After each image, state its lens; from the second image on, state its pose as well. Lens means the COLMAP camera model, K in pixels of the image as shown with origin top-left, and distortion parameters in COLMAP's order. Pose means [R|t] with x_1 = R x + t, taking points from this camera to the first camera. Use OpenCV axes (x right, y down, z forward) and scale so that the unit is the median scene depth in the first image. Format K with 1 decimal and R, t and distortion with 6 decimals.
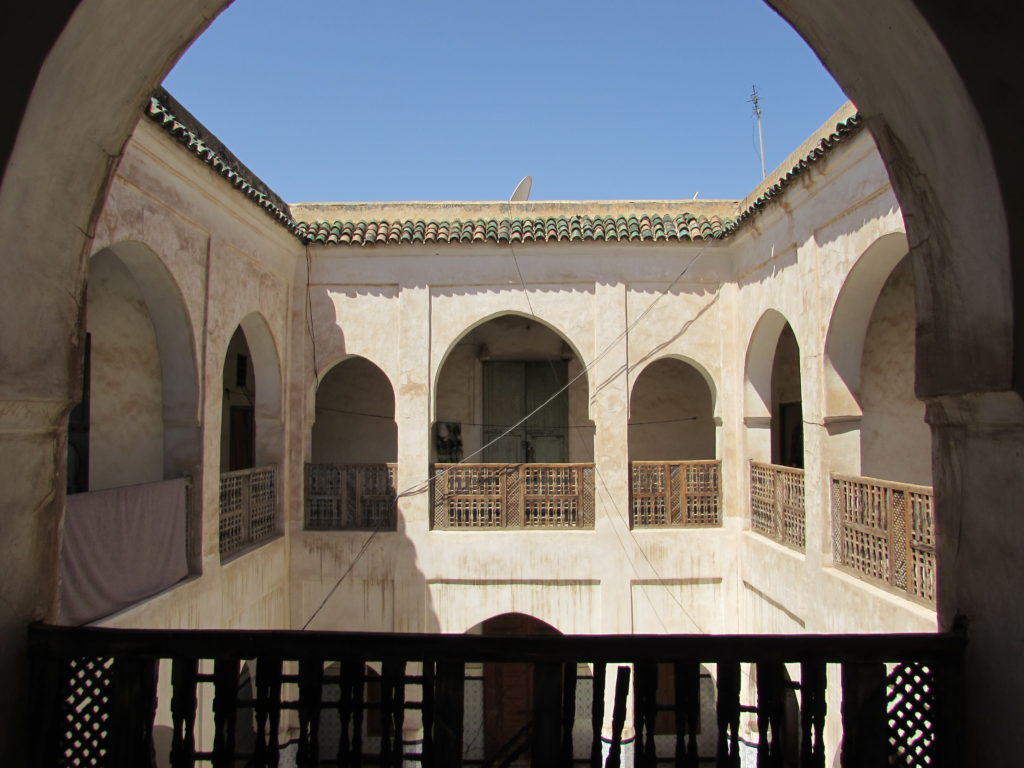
lens RADIAL K [[718.1, 0, 511.2], [0, 718.1, 380.7], [0, 0, 1]] dist [-0.045041, 0.016505]
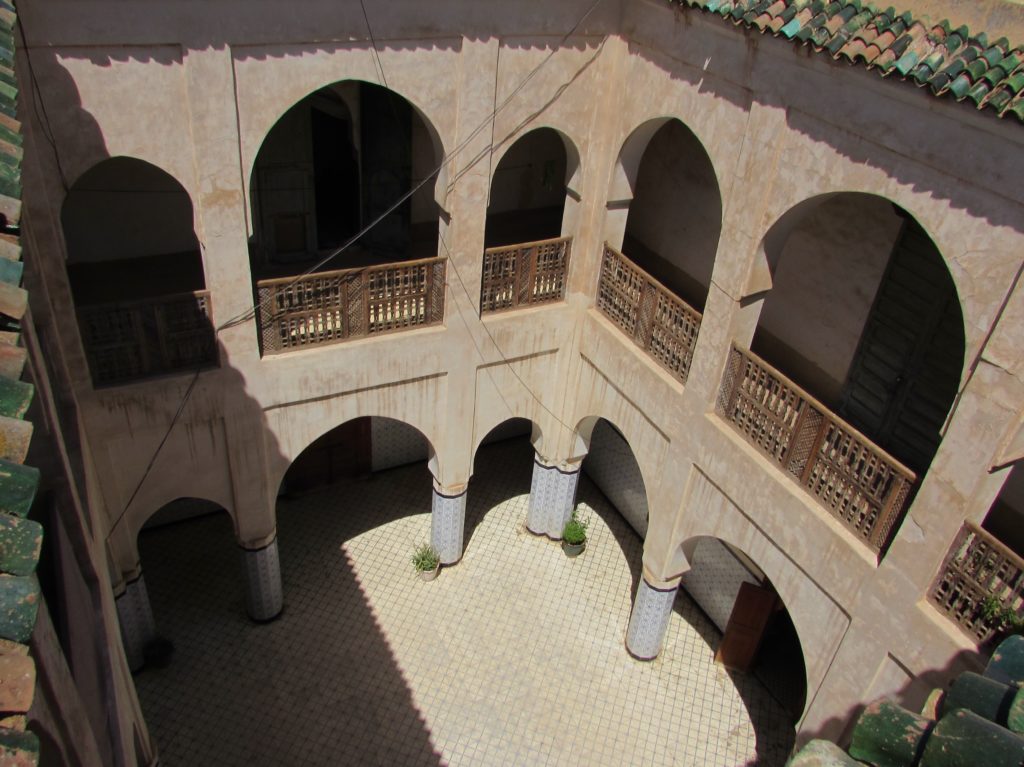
lens RADIAL K [[827.3, 0, 510.8], [0, 827.3, 380.8], [0, 0, 1]] dist [-0.044998, 0.018265]
pose [[0.882599, -0.190400, 0.429846, -0.270558], [-0.118047, 0.795272, 0.594649, -0.367111], [-0.455066, -0.575579, 0.679430, 0.207432]]
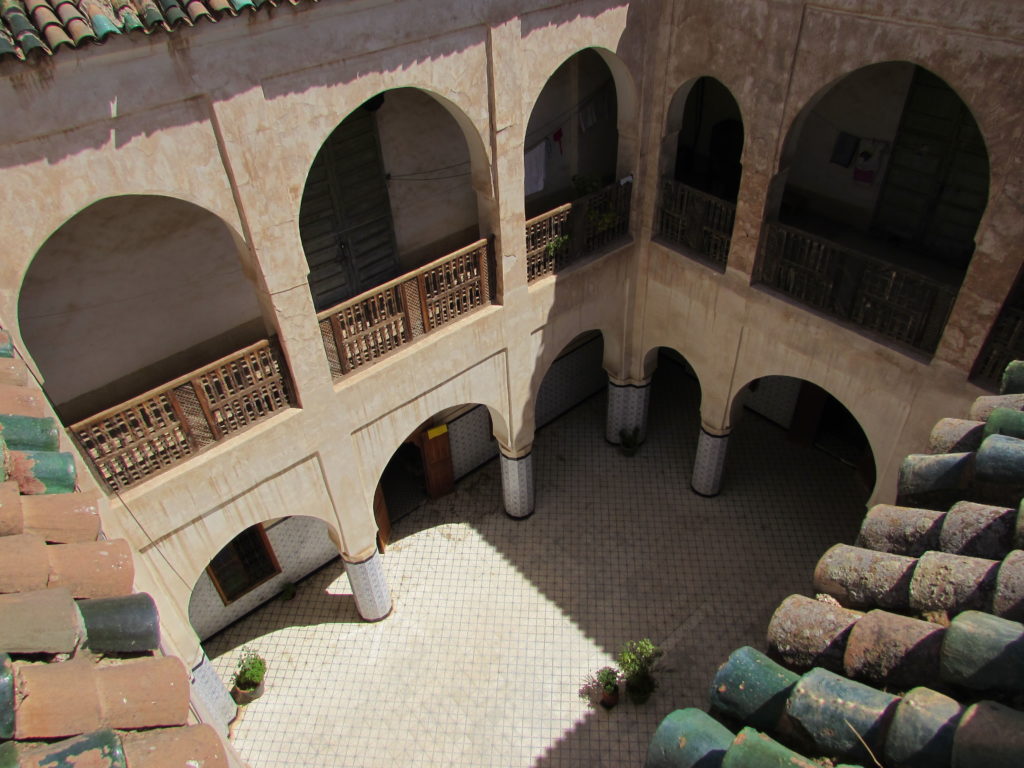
lens RADIAL K [[718.1, 0, 511.2], [0, 718.1, 380.7], [0, 0, 1]] dist [-0.045041, 0.016505]
pose [[-0.659430, -0.451374, 0.601176, -0.303795], [-0.002057, 0.800767, 0.598973, -0.311819], [-0.751763, 0.393744, -0.528979, 0.993081]]
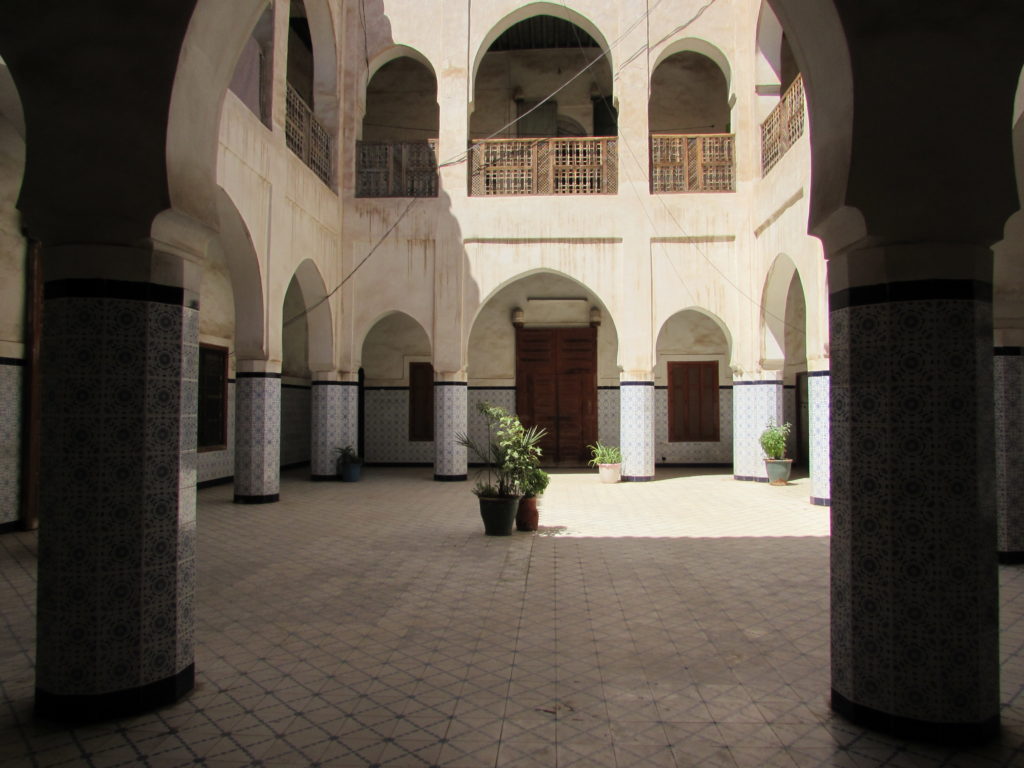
lens RADIAL K [[718.1, 0, 511.2], [0, 718.1, 380.7], [0, 0, 1]] dist [-0.045041, 0.016505]
pose [[0.998506, 0.005429, -0.054378, 0.014966], [-0.004360, 0.999795, 0.019768, 0.468948], [0.054474, -0.019502, 0.998325, -0.105415]]
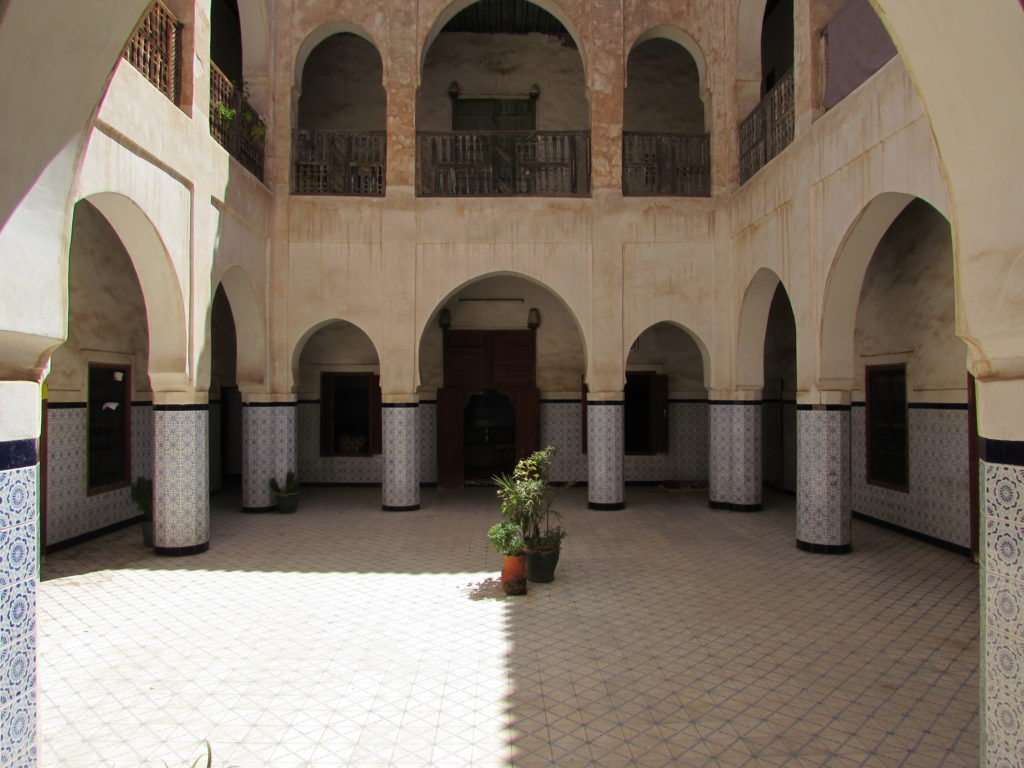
lens RADIAL K [[718.1, 0, 511.2], [0, 718.1, 380.7], [0, 0, 1]] dist [-0.045041, 0.016505]
pose [[-0.999820, 0.000151, -0.018991, 0.007883], [0.001533, 0.997347, -0.072772, 0.485022], [0.018930, -0.072788, -0.997168, 1.154620]]
